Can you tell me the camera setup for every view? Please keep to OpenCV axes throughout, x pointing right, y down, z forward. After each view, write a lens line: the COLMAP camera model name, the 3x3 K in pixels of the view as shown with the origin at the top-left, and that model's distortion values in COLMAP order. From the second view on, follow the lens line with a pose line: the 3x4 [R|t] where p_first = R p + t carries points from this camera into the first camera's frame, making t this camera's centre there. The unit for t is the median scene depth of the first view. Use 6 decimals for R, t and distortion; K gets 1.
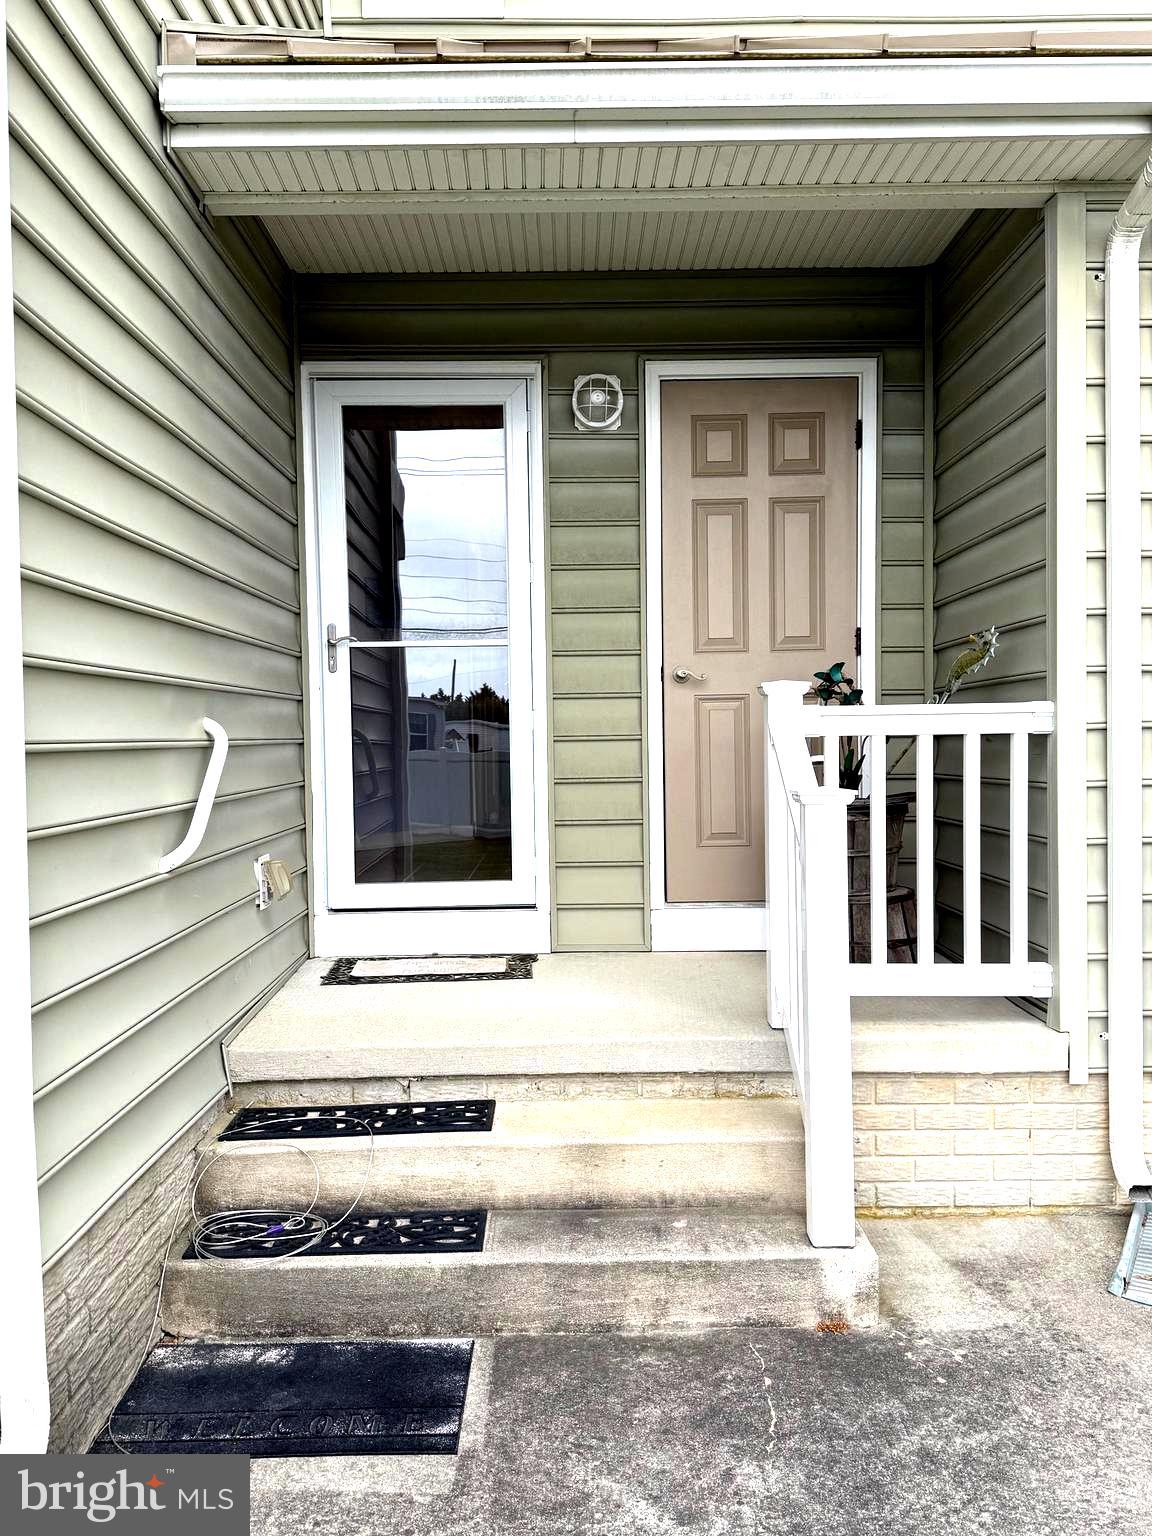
lens RADIAL K [[1245.3, 0, 568.4], [0, 1245.3, 771.8], [0, 0, 1]] dist [0.075061, 0.001025]
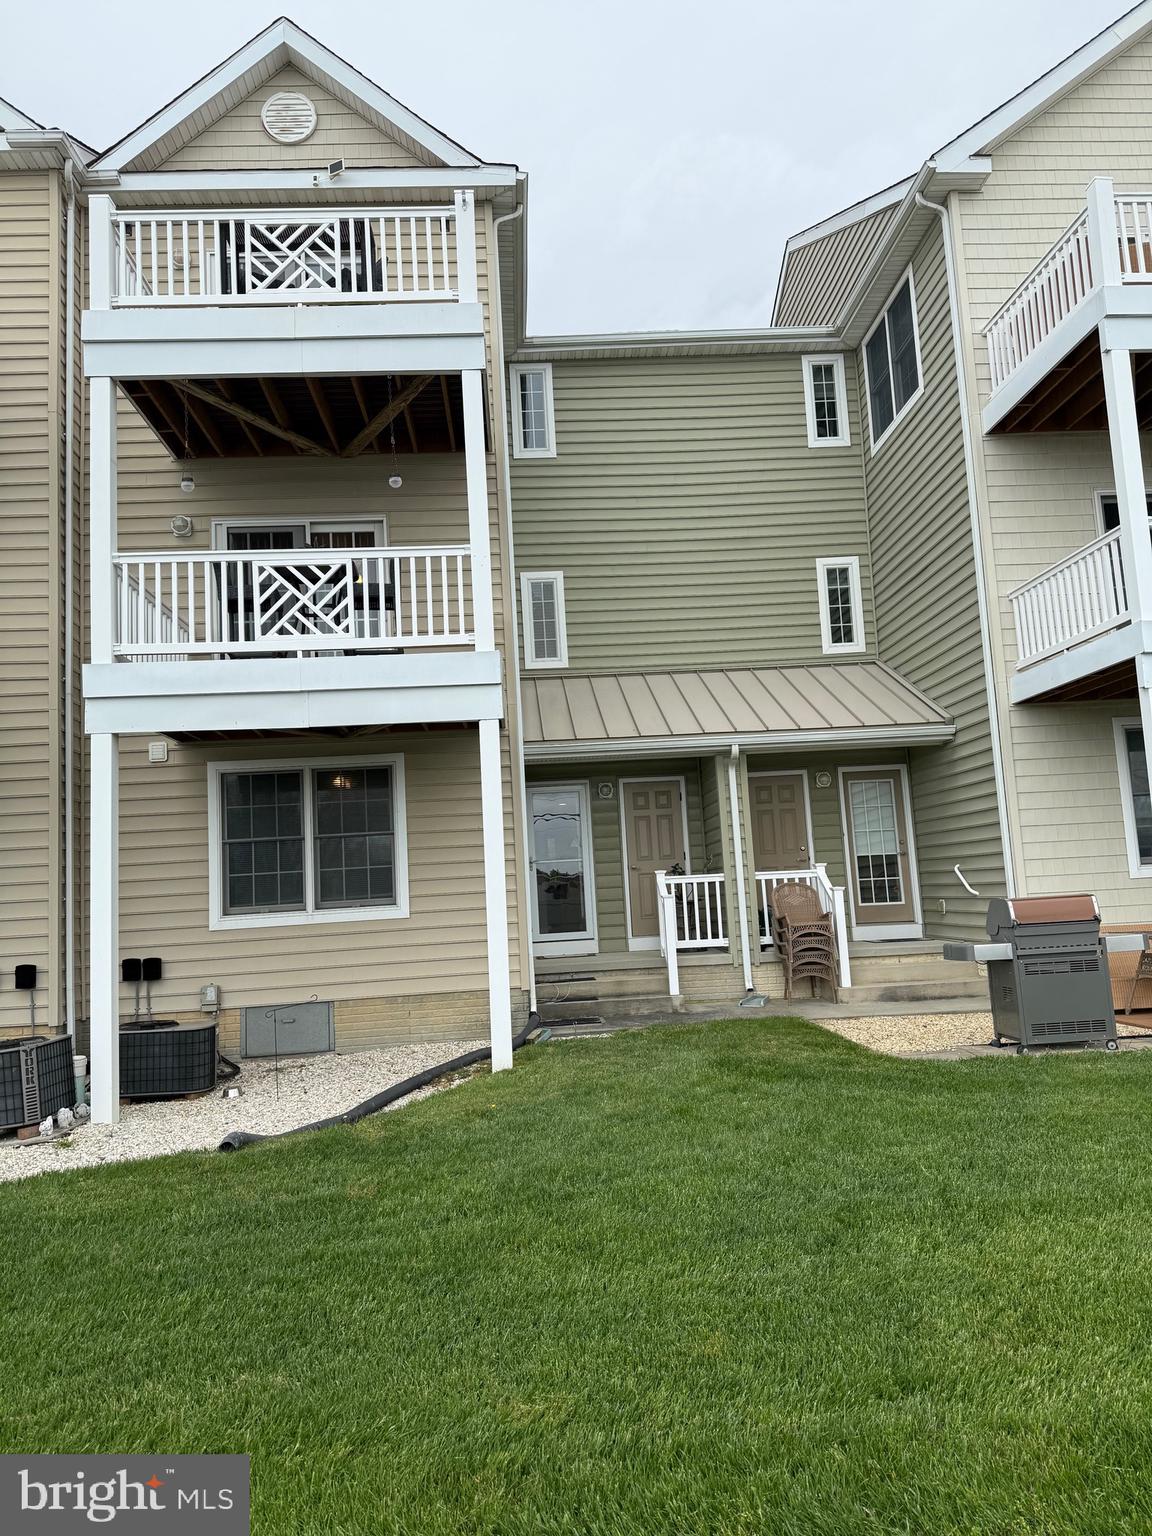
lens RADIAL K [[1085.5, 0, 577.8], [0, 1085.5, 757.7], [0, 0, 1]] dist [0.047043, -0.059331]
pose [[0.998025, -0.034140, 0.052726, -0.209290], [0.041791, 0.987557, -0.151609, 0.069467], [-0.046894, 0.153513, 0.987033, -1.984016]]
